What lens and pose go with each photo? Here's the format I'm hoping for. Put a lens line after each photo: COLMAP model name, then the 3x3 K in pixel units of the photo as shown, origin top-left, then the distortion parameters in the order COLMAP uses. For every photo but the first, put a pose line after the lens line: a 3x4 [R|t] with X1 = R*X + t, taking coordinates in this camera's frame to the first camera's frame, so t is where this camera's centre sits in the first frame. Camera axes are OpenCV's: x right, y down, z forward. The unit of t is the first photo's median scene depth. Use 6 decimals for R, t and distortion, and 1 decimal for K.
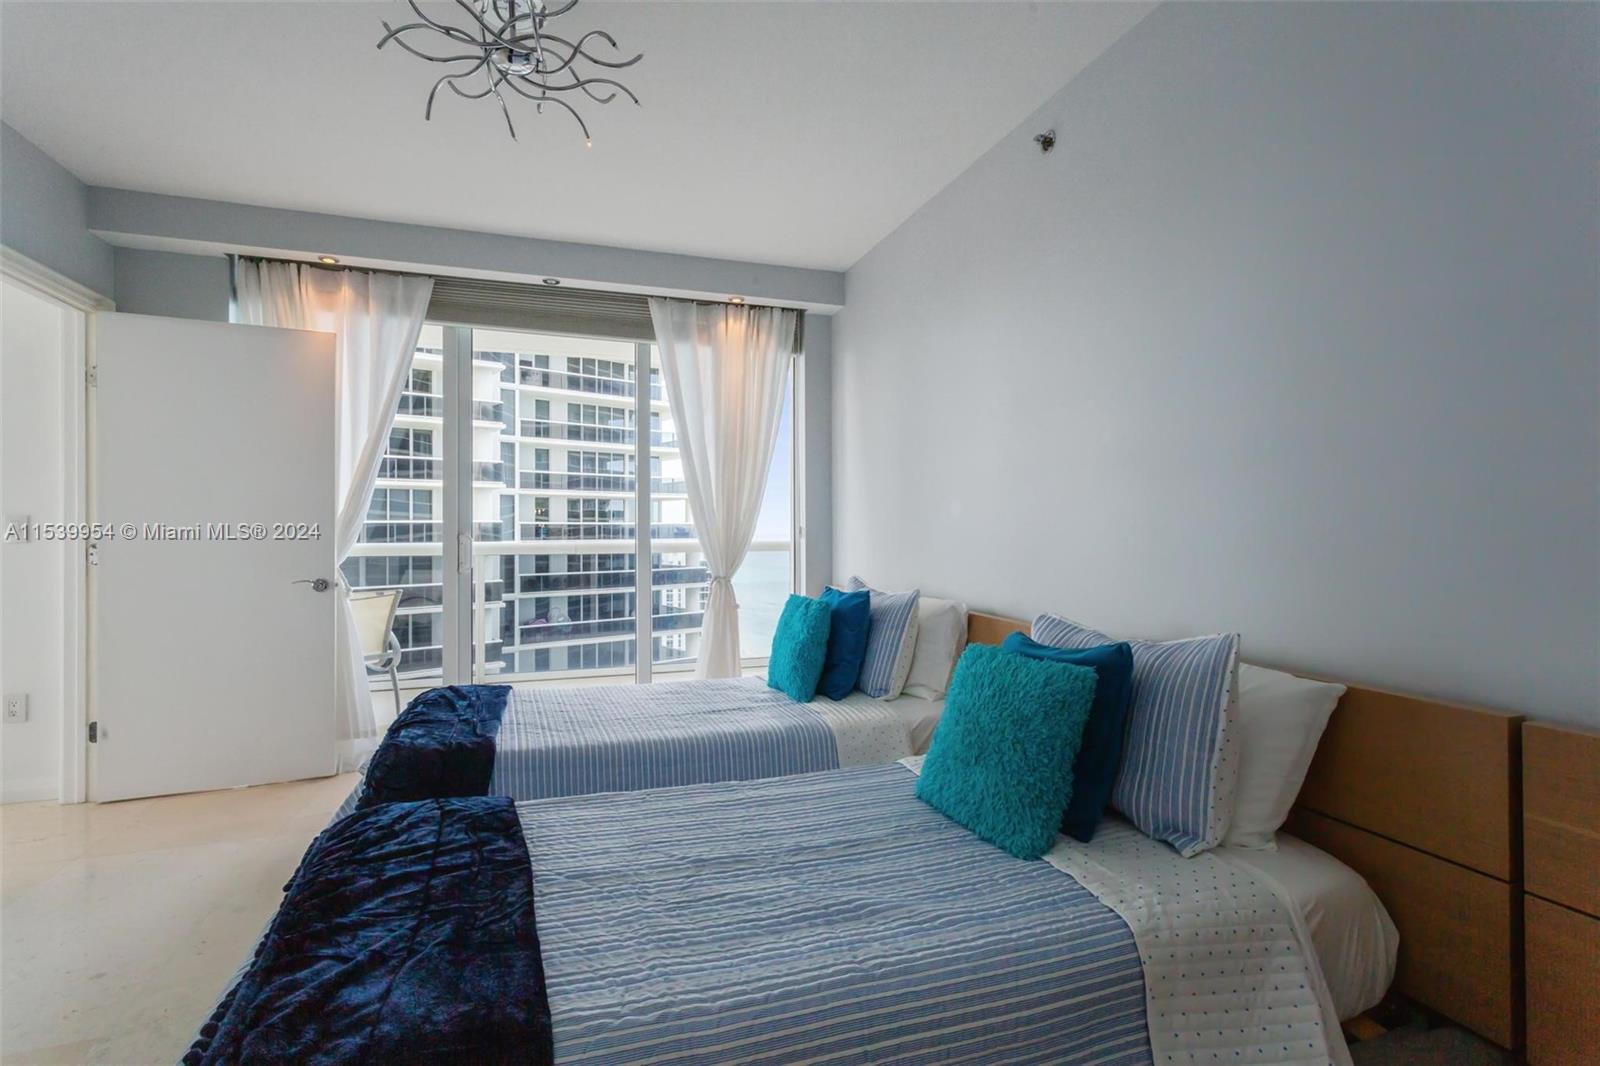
lens RADIAL K [[777.4, 0, 812.2], [0, 777.4, 526.5], [0, 0, 1]] dist [0.012442, -0.000760]
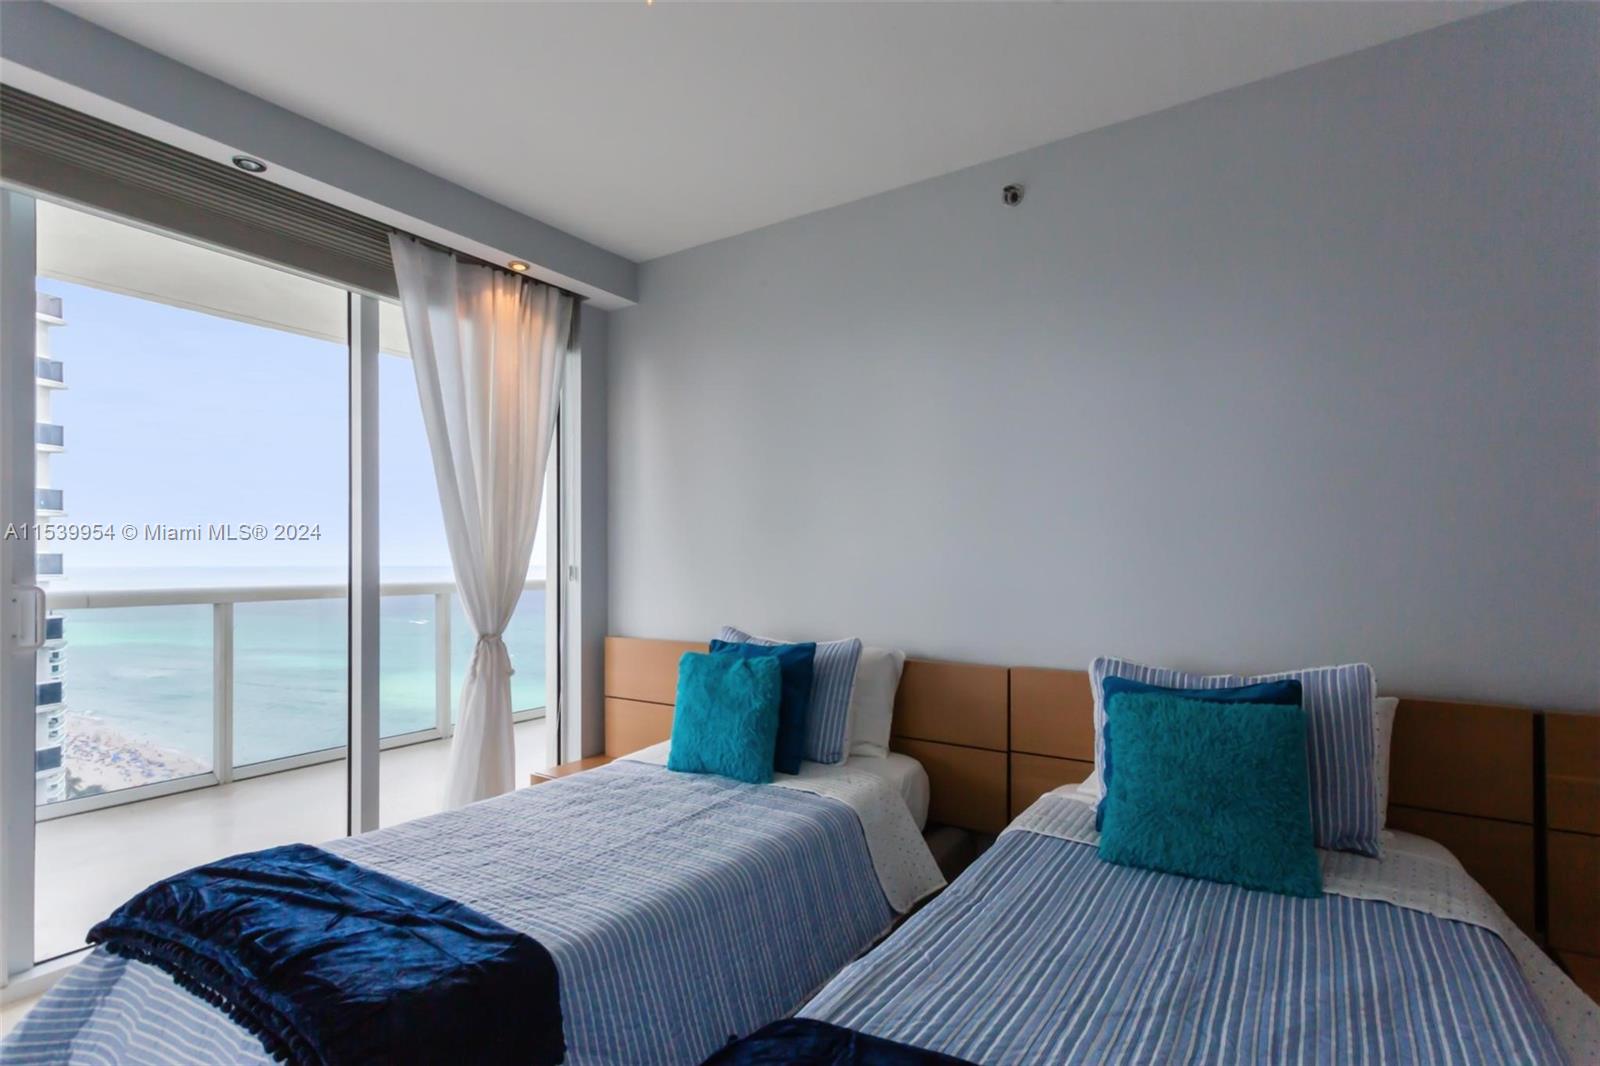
lens RADIAL K [[777.4, 0, 819.4], [0, 777.4, 560.4], [0, 0, 1]] dist [0.012442, -0.000760]
pose [[0.785026, 0.004708, 0.619444, -0.476713], [-0.006189, 0.999981, 0.000243, -0.010075], [-0.619431, -0.004025, 0.785040, 0.314936]]
